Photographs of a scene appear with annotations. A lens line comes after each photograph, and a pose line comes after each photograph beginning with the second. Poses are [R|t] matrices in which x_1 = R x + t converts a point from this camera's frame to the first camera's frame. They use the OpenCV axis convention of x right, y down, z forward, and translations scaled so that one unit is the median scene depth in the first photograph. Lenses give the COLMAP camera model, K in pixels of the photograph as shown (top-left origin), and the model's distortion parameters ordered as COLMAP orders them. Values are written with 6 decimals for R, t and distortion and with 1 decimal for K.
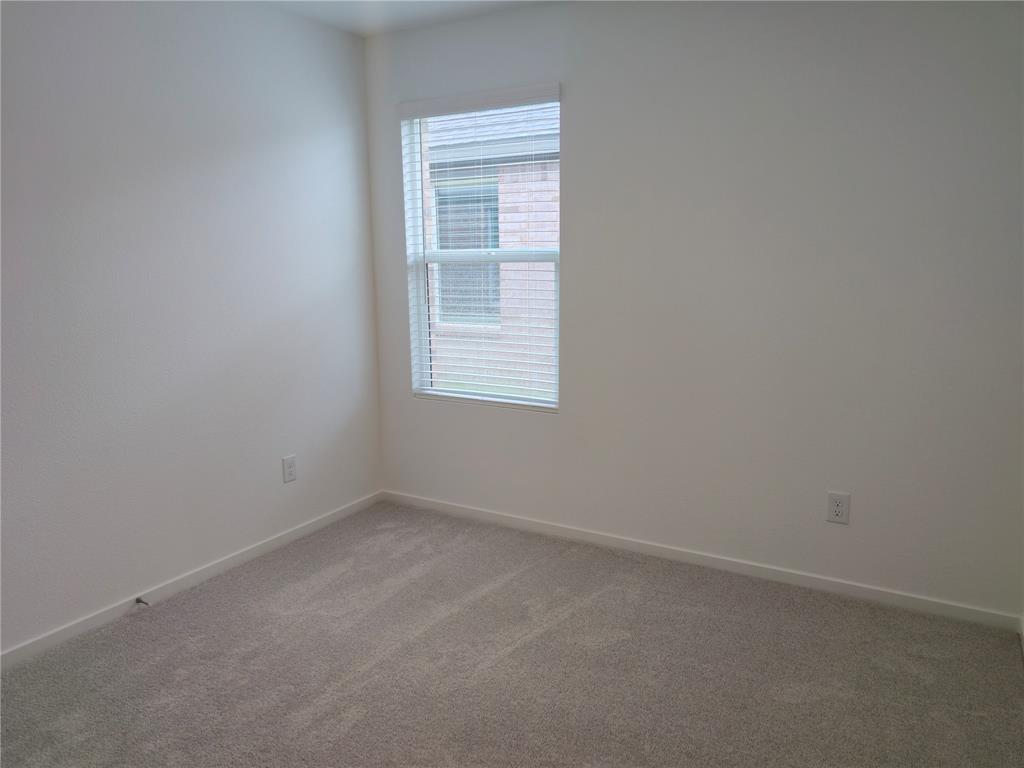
lens RADIAL K [[692.8, 0, 513.2], [0, 692.8, 391.4], [0, 0, 1]] dist [0.024815, -0.004275]
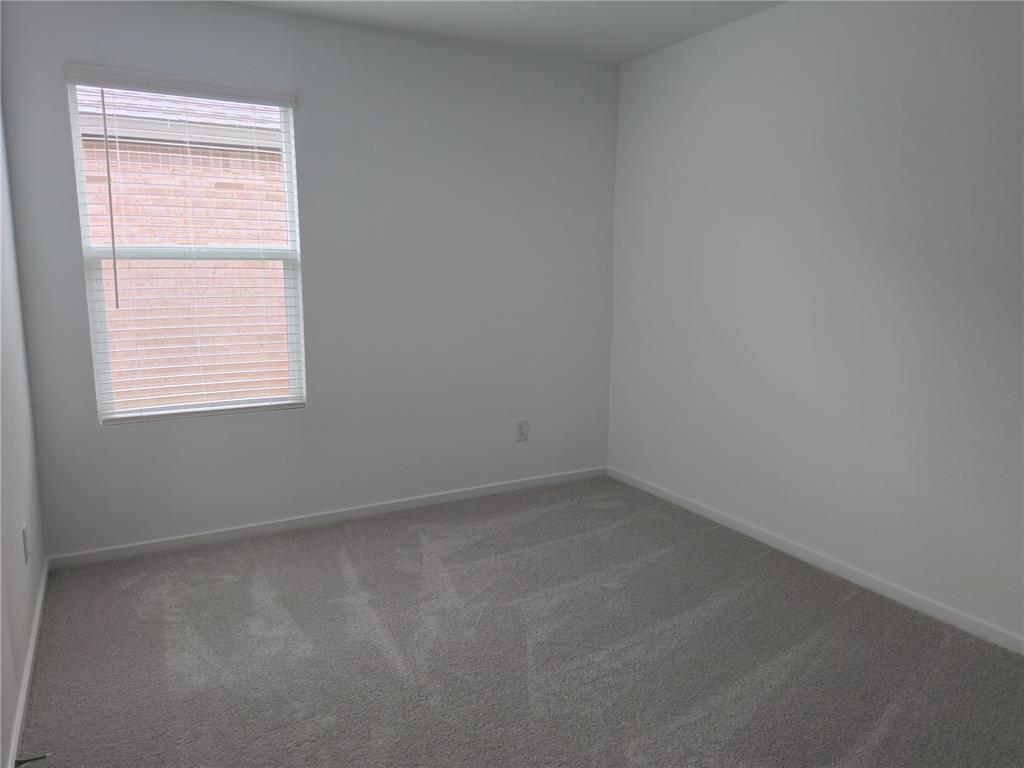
lens RADIAL K [[692.8, 0, 512.9], [0, 692.8, 379.4], [0, 0, 1]] dist [0.024815, -0.004275]
pose [[0.533070, -0.129032, 0.836174, -0.572316], [0.147891, 0.987297, 0.058070, -0.020484], [-0.833046, 0.092707, 0.545381, 0.158096]]
